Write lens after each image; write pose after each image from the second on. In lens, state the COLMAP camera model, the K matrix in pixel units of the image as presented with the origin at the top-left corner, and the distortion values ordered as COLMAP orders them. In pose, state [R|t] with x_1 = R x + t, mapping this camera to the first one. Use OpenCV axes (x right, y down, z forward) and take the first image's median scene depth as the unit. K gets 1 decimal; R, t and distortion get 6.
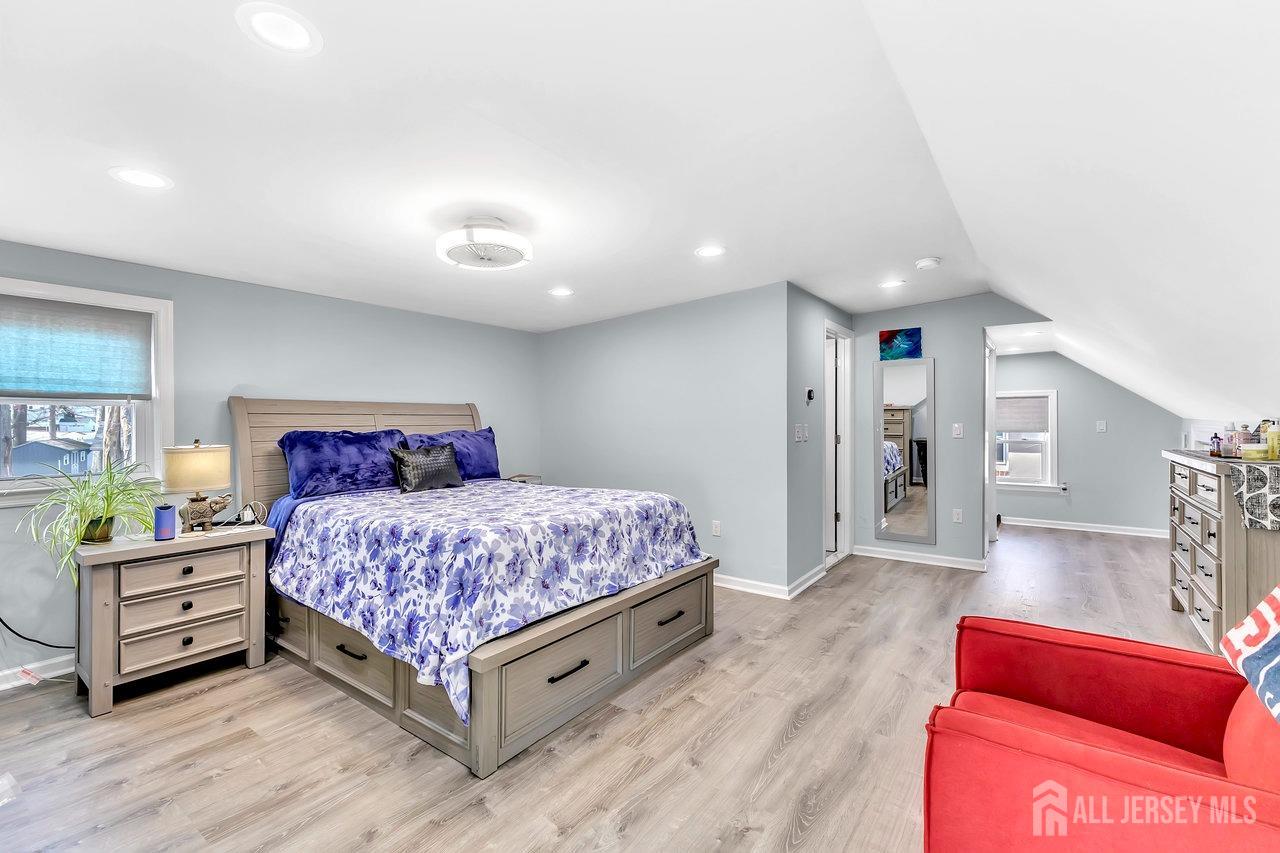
lens RADIAL K [[551.0, 0, 636.5], [0, 551.0, 422.9], [0, 0, 1]] dist [0.011992, 0.000324]
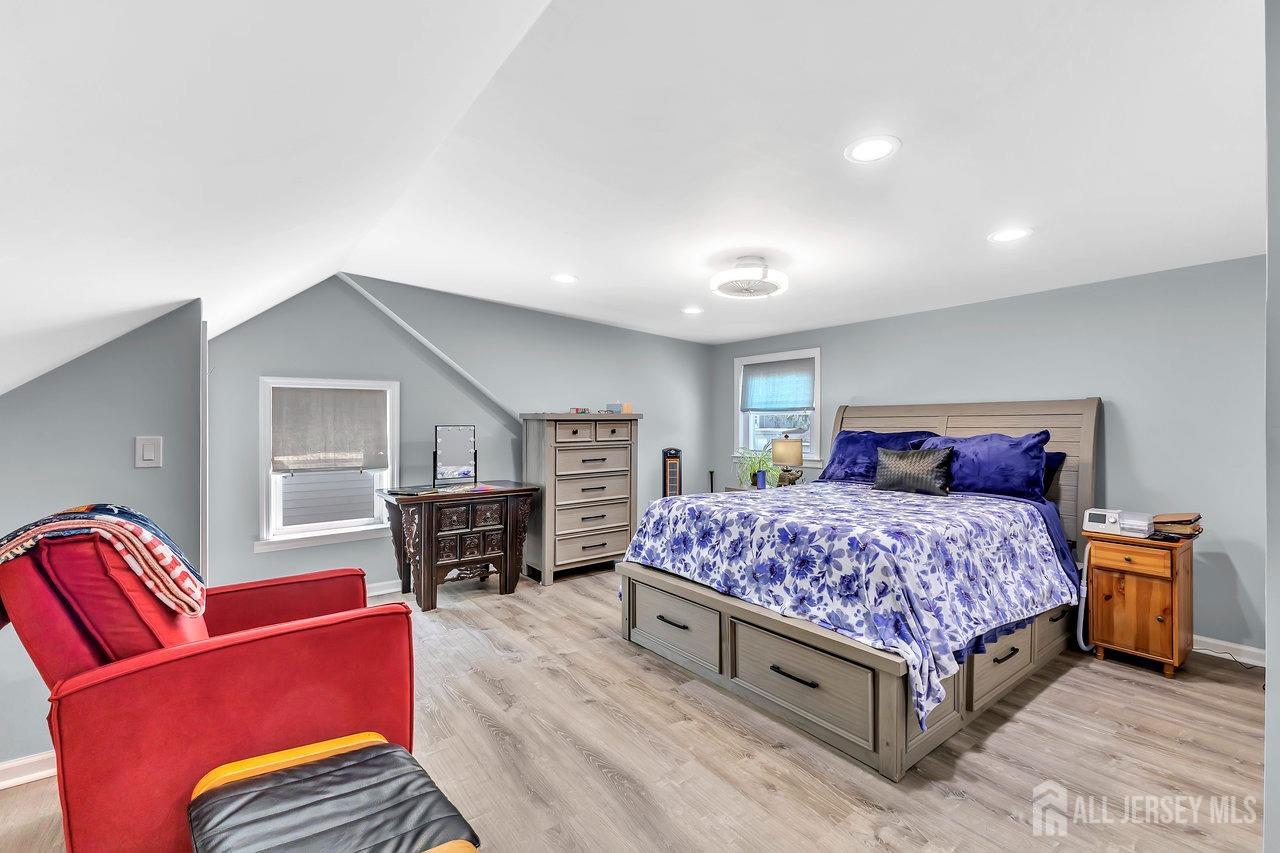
lens RADIAL K [[551.0, 0, 644.2], [0, 551.0, 423.7], [0, 0, 1]] dist [0.011992, 0.000324]
pose [[-0.274421, 0.002991, -0.961605, 0.999021], [0.003044, 0.999993, 0.002242, -0.007243], [0.961605, -0.002312, -0.274428, 1.159049]]
